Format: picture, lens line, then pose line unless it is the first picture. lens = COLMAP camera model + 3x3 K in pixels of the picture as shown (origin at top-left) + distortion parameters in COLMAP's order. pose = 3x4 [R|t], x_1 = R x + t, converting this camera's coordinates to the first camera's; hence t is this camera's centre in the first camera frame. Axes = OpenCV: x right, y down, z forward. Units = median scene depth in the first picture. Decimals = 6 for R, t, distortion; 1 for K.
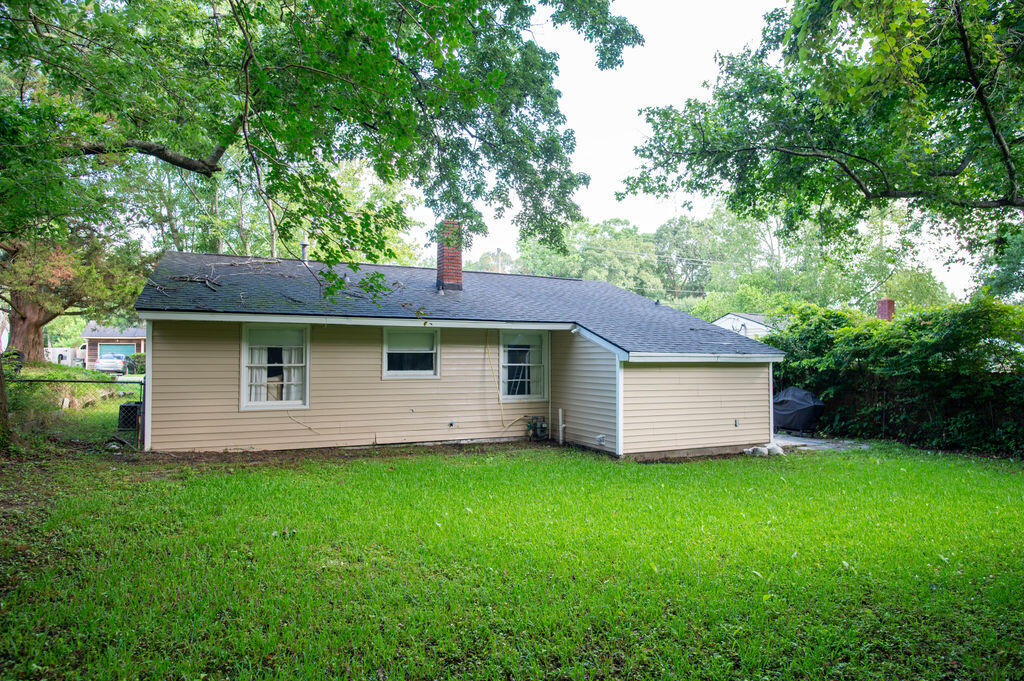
lens RADIAL K [[597.9, 0, 513.4], [0, 597.9, 354.9], [0, 0, 1]] dist [-0.027628, 0.000073]
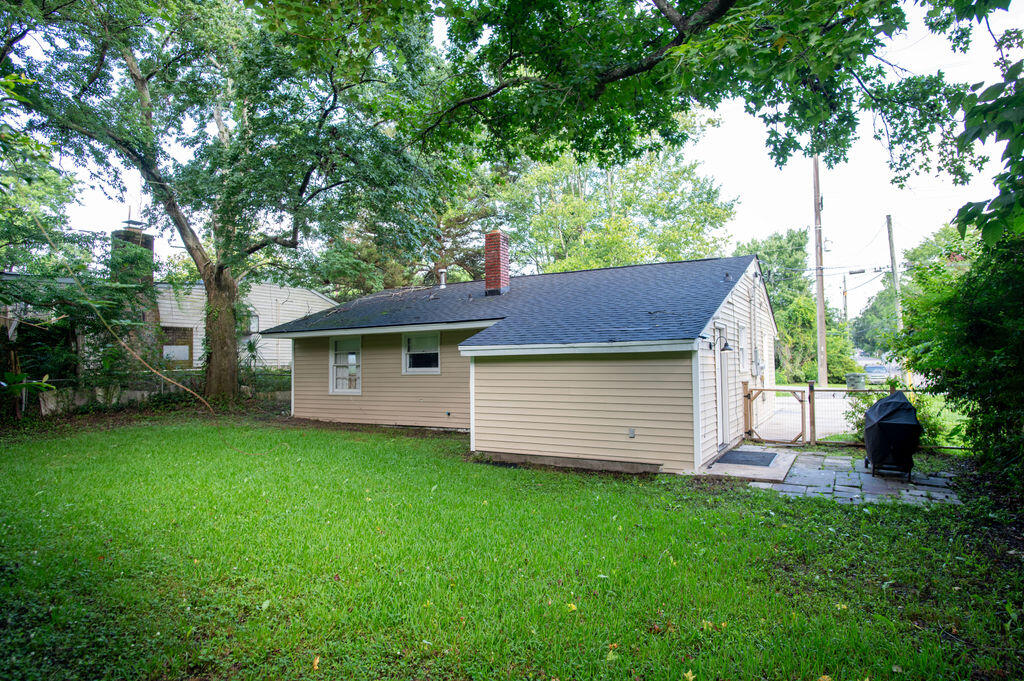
lens RADIAL K [[597.9, 0, 513.4], [0, 597.9, 354.9], [0, 0, 1]] dist [-0.027628, 0.000073]
pose [[0.571354, -0.026944, -0.820261, 0.961509], [0.019063, 0.999627, -0.019557, 0.027766], [0.820482, -0.004463, 0.571654, 0.459738]]
